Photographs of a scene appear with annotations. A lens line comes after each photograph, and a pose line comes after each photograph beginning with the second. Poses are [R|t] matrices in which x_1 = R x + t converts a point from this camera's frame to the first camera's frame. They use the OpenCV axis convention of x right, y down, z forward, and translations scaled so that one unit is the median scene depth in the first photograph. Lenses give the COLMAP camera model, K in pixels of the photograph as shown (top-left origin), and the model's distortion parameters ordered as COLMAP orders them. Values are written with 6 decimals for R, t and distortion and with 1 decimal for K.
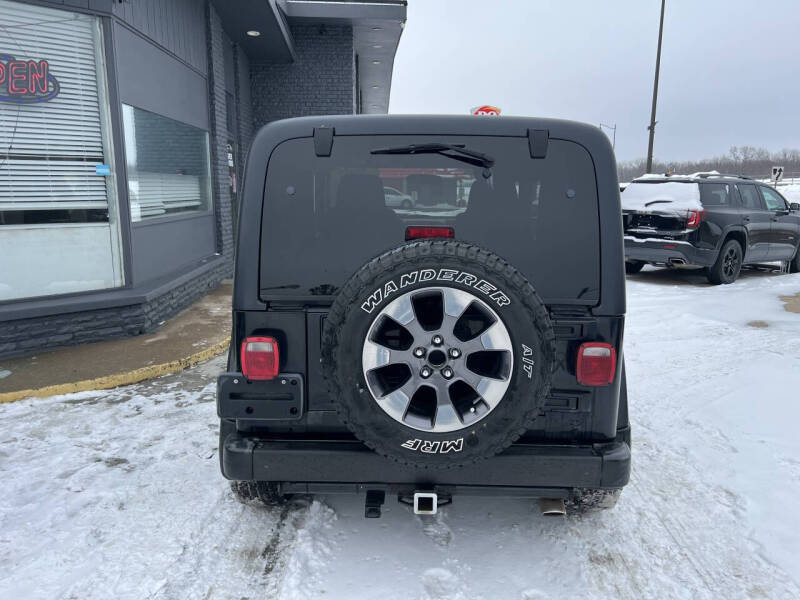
lens RADIAL K [[601.1, 0, 399.6], [0, 601.1, 297.1], [0, 0, 1]] dist [0.050431, -0.056728]
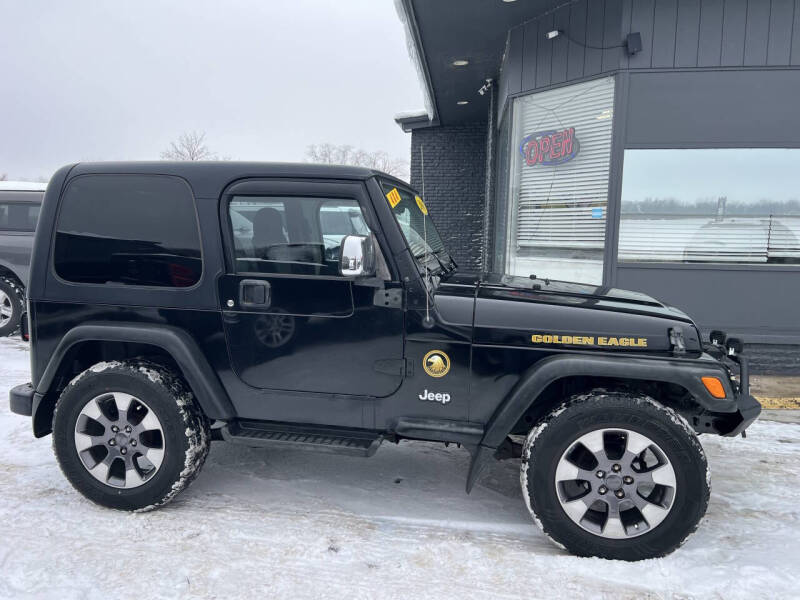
lens RADIAL K [[601.1, 0, 401.4], [0, 601.1, 303.2], [0, 0, 1]] dist [0.050431, -0.056728]
pose [[-0.155697, 0.108664, -0.981810, 0.736177], [-0.193138, 0.971398, 0.138140, -0.147617], [0.968739, 0.211133, -0.130256, 0.916626]]
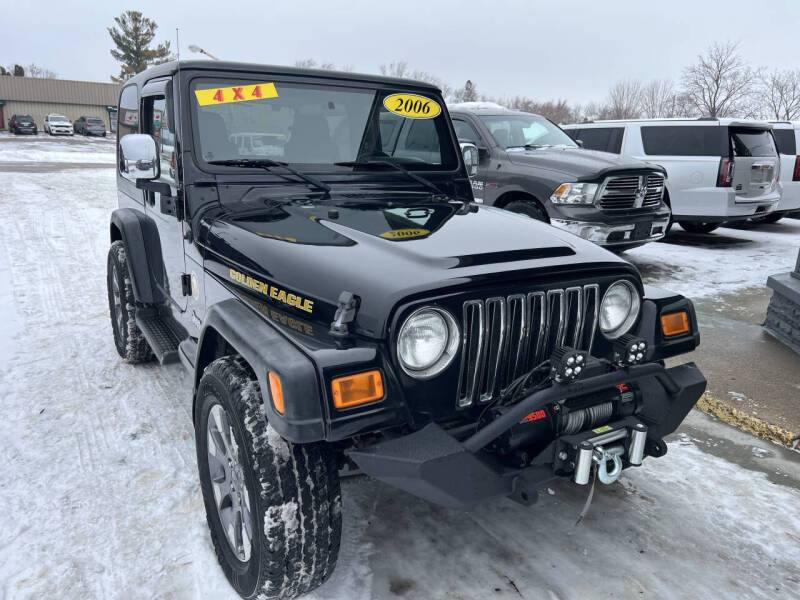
lens RADIAL K [[601.1, 0, 398.1], [0, 601.1, 305.4], [0, 0, 1]] dist [0.050431, -0.056728]
pose [[-0.837011, 0.110025, -0.536010, 0.314102], [-0.136107, 0.906925, 0.398700, -0.230008], [0.529988, 0.406671, -0.744131, 1.359643]]
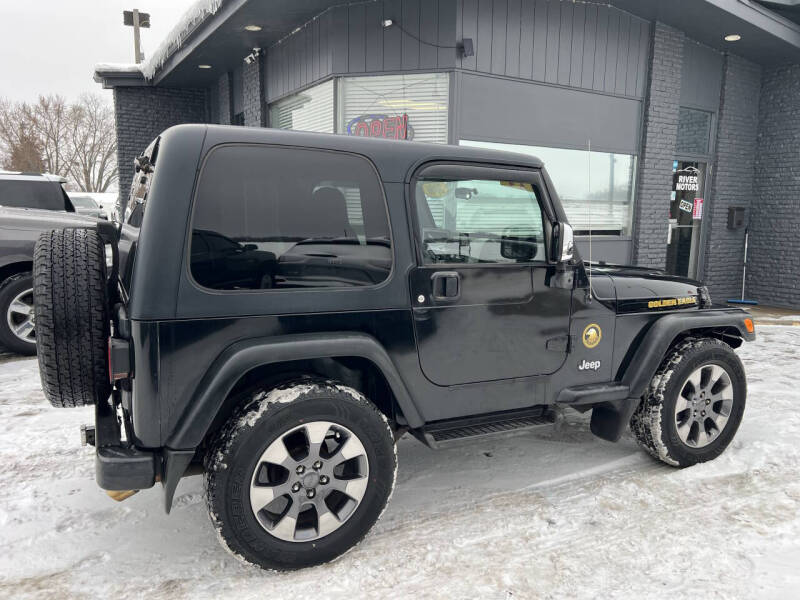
lens RADIAL K [[601.1, 0, 403.6], [0, 601.1, 298.0], [0, 0, 1]] dist [0.050431, -0.056728]
pose [[0.479403, 0.127650, -0.868262, 0.636629], [-0.171570, 0.983906, 0.049921, -0.057436], [0.860660, 0.125036, 0.493588, 0.395651]]
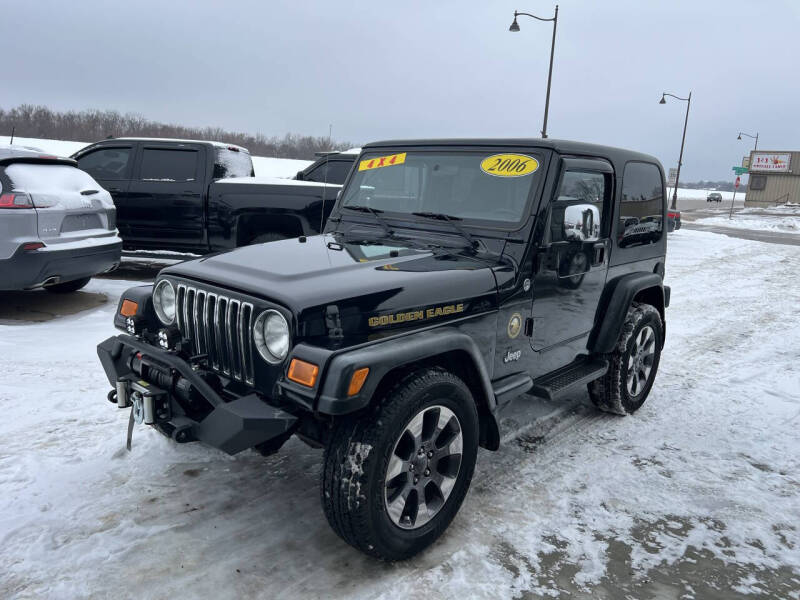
lens RADIAL K [[601.1, 0, 400.3], [0, 601.1, 304.8], [0, 0, 1]] dist [0.050431, -0.056728]
pose [[-0.767076, -0.176128, 0.616906, -0.395827], [0.057921, 0.938639, 0.340004, -0.254978], [-0.638936, 0.296541, -0.709806, 1.386455]]
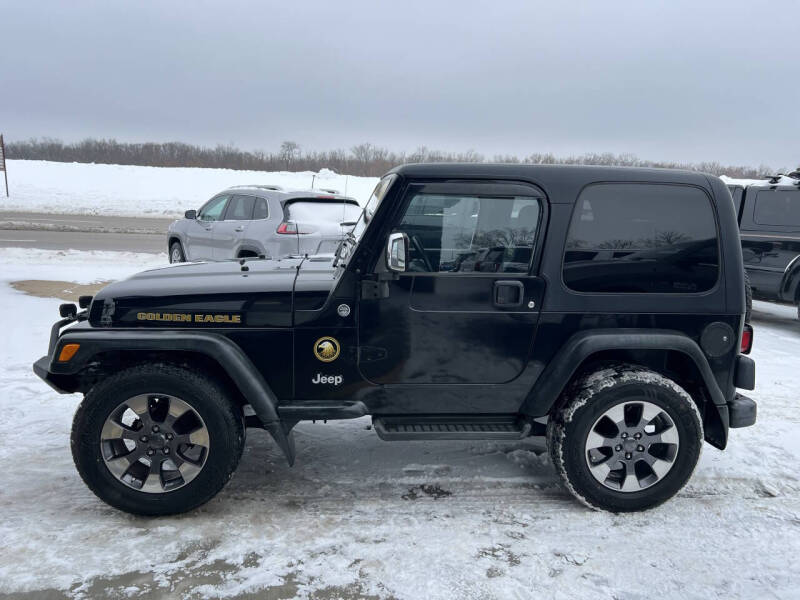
lens RADIAL K [[601.1, 0, 403.6], [0, 601.1, 302.5], [0, 0, 1]] dist [0.050431, -0.056728]
pose [[-0.119209, -0.185355, 0.975414, -0.703225], [0.140053, 0.969457, 0.201340, -0.180372], [-0.982942, 0.160612, -0.089608, 0.864657]]
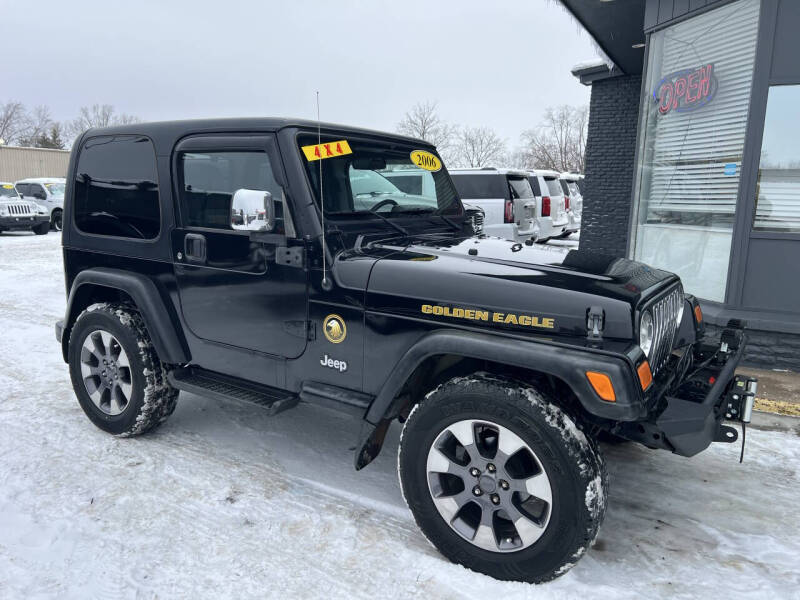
lens RADIAL K [[601.1, 0, 399.4], [0, 601.1, 303.6], [0, 0, 1]] dist [0.050431, -0.056728]
pose [[-0.521538, 0.136940, -0.842167, 0.595668], [-0.173409, 0.949424, 0.261770, -0.190119], [0.835420, 0.282562, -0.471414, 1.178229]]
